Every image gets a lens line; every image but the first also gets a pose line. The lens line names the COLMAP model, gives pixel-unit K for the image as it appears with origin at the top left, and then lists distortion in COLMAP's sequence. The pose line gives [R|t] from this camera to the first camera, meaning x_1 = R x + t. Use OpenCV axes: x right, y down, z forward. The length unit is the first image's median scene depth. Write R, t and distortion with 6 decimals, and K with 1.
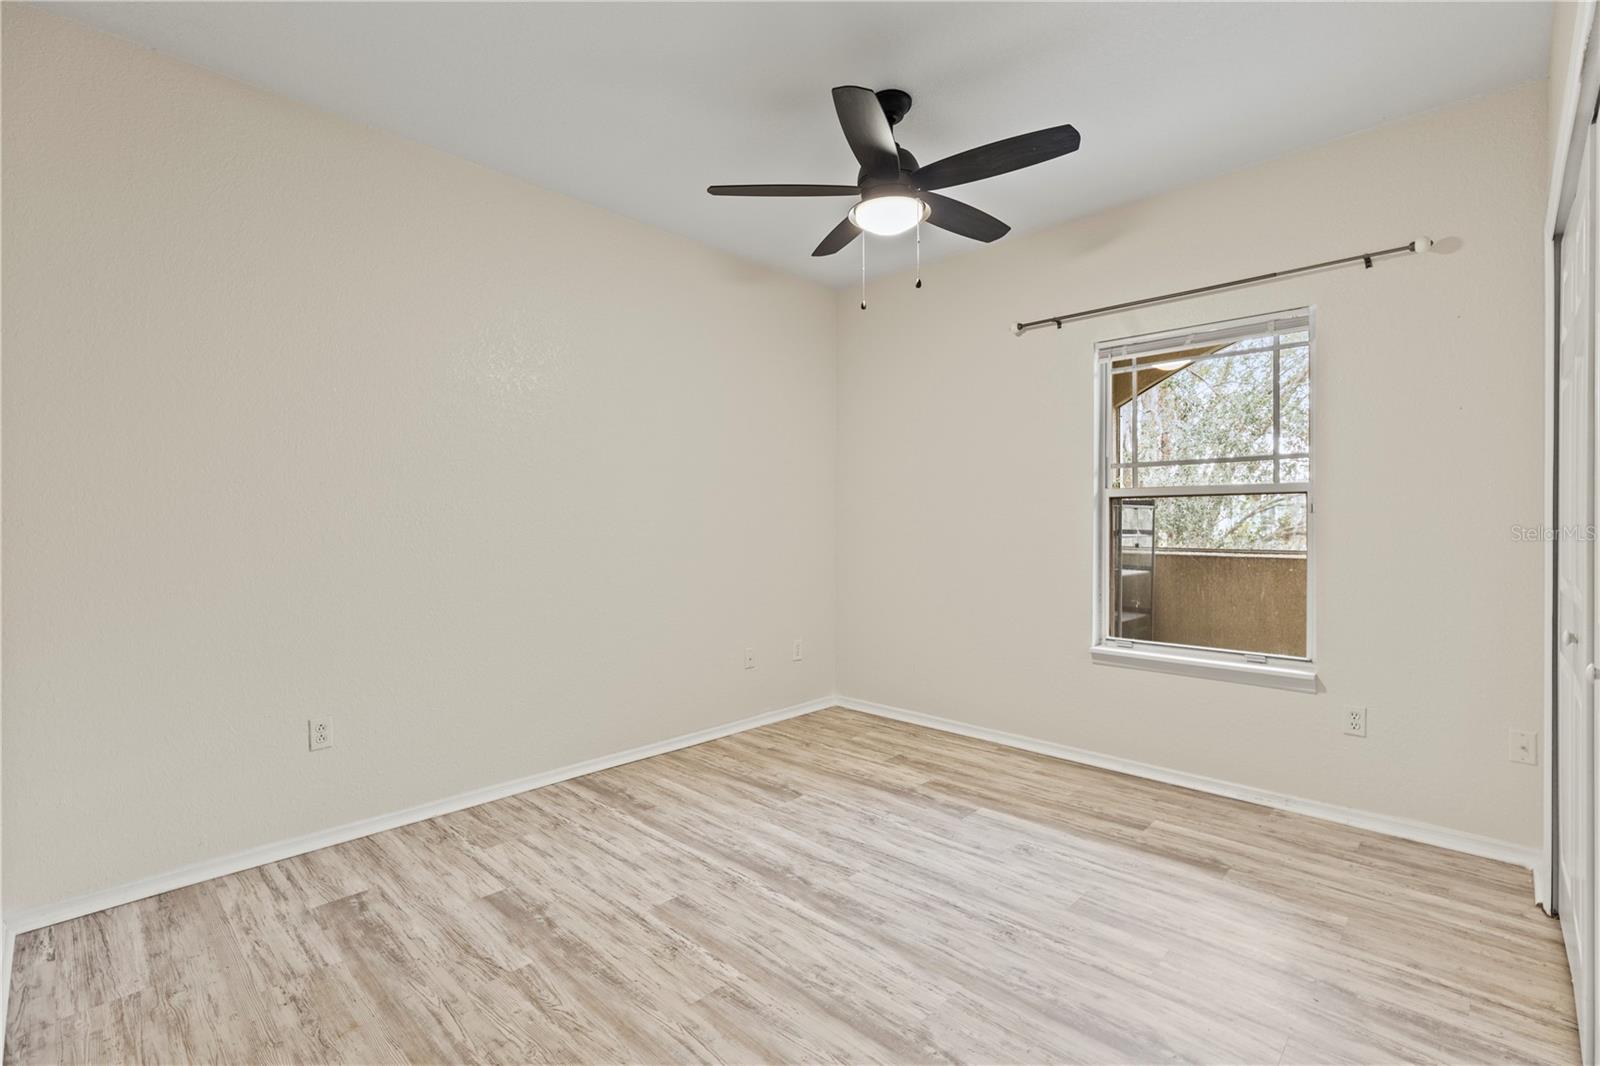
lens RADIAL K [[724.6, 0, 801.8], [0, 724.6, 520.7], [0, 0, 1]] dist [0.003791, -0.000036]
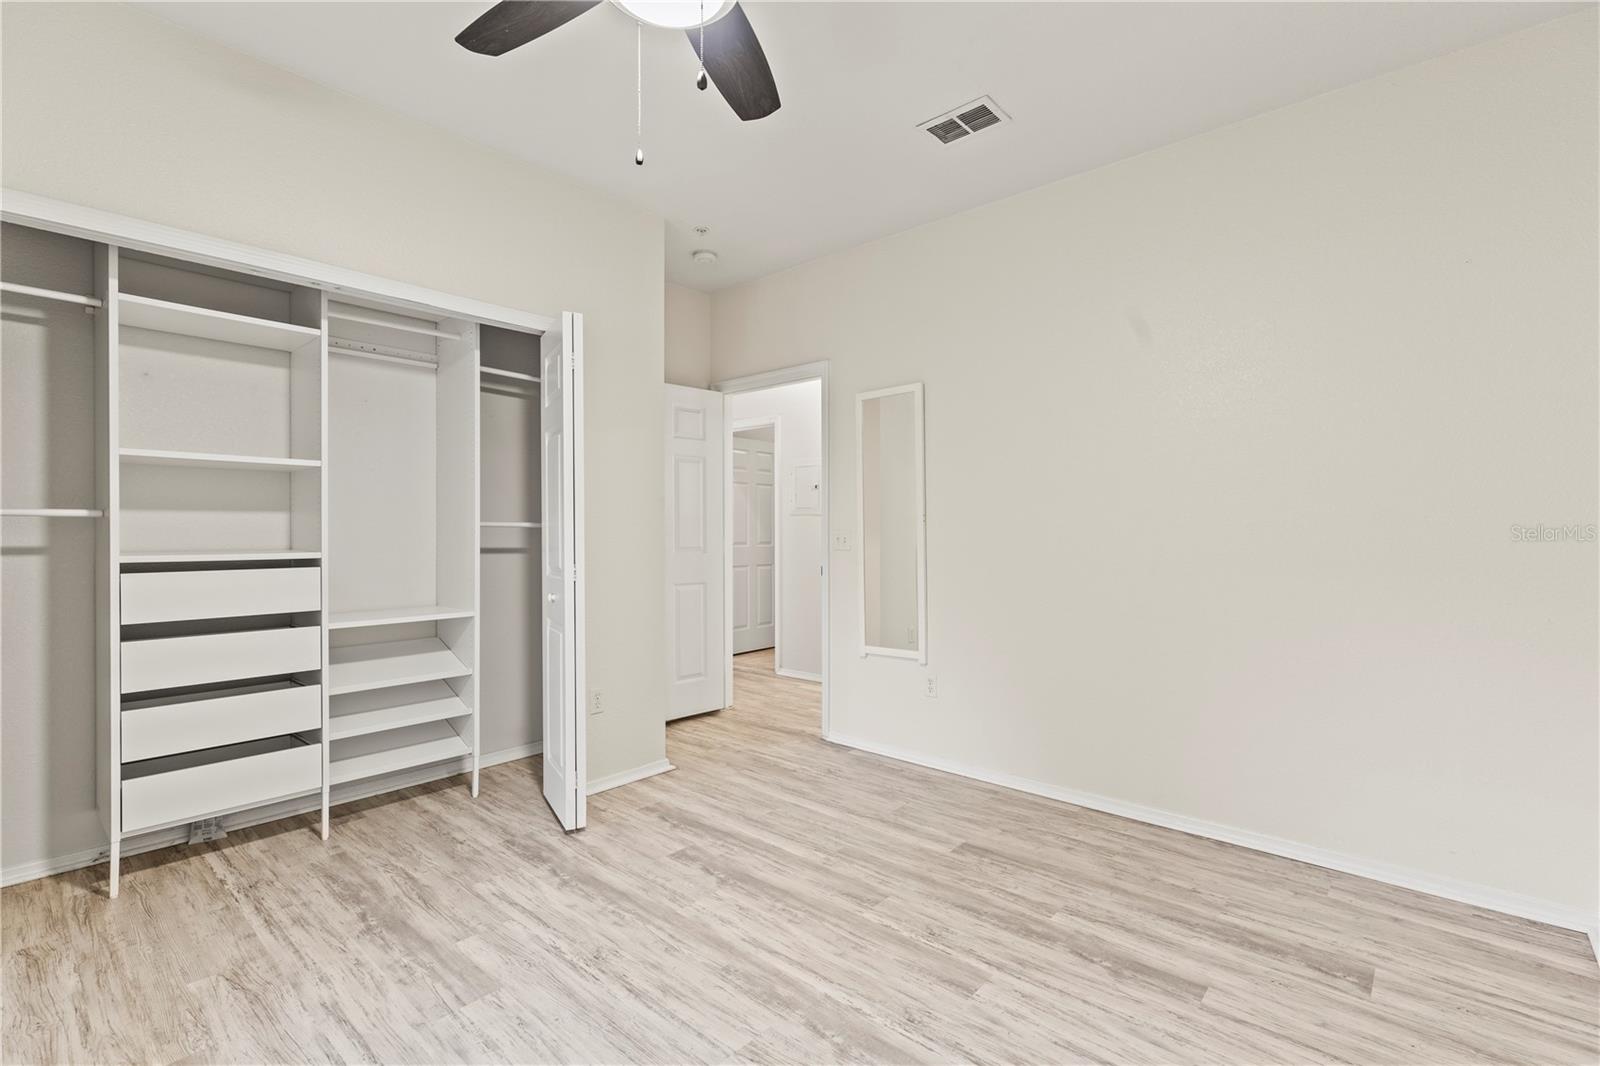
lens RADIAL K [[726.4, 0, 803.3], [0, 726.4, 534.4], [0, 0, 1]] dist [0.003750, -0.000069]
pose [[-0.999234, 0.002692, -0.039050, 0.049099], [0.002638, 0.999995, 0.001433, 0.009161], [0.039054, 0.001329, -0.999236, 1.989812]]
